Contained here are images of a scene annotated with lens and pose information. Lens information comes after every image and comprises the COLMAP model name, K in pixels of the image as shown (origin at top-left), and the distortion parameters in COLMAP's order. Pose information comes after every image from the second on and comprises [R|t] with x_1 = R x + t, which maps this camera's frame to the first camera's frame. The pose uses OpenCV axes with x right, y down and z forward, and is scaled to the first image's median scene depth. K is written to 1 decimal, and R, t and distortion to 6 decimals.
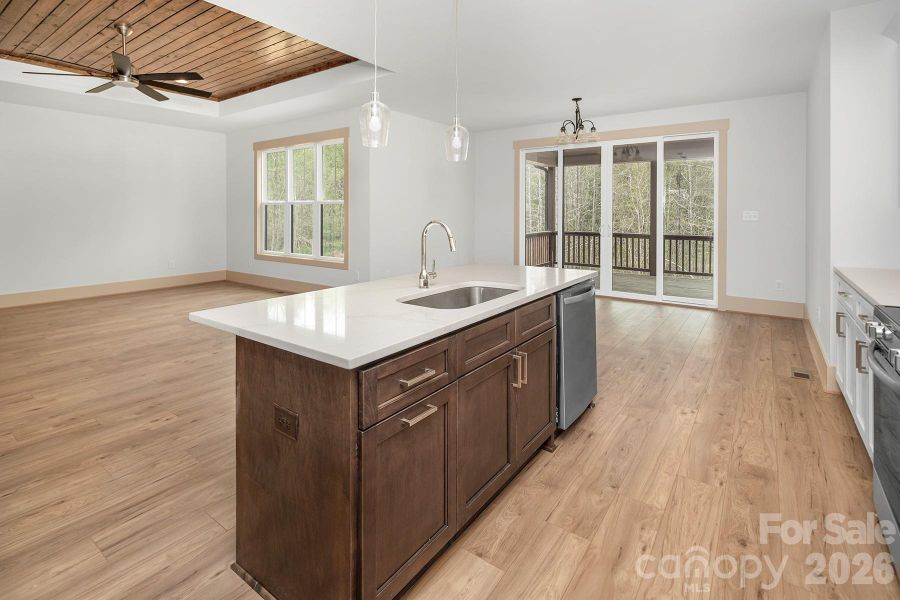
lens RADIAL K [[441.2, 0, 447.7], [0, 441.2, 213.9], [0, 0, 1]] dist [-0.000049, -0.000431]
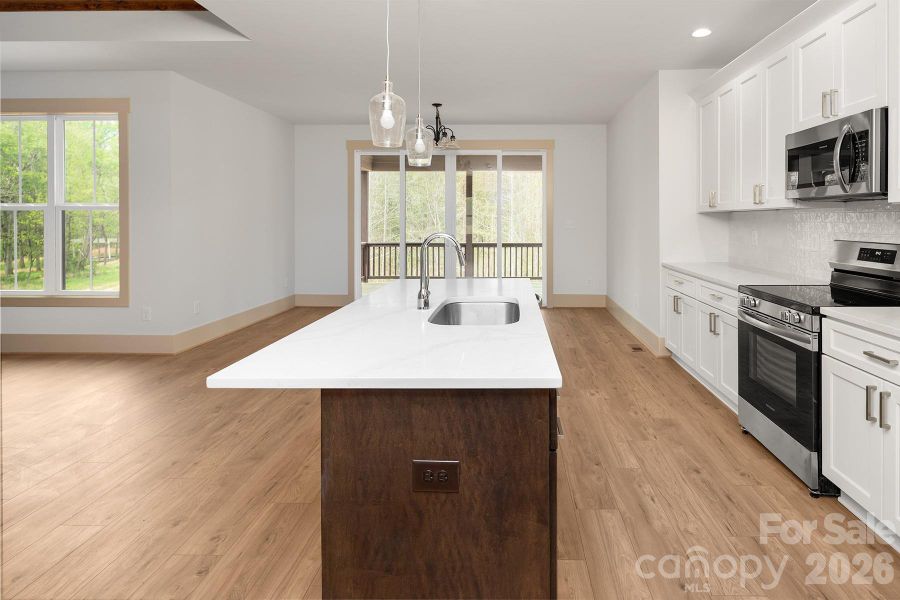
lens RADIAL K [[485.4, 0, 506.7], [0, 485.4, 223.9], [0, 0, 1]] dist [-0.002900, -0.000327]
pose [[0.815496, -0.005498, 0.578737, -0.481970], [0.004023, 0.999985, 0.003831, -0.006325], [-0.578749, -0.000796, 0.815505, 0.104758]]
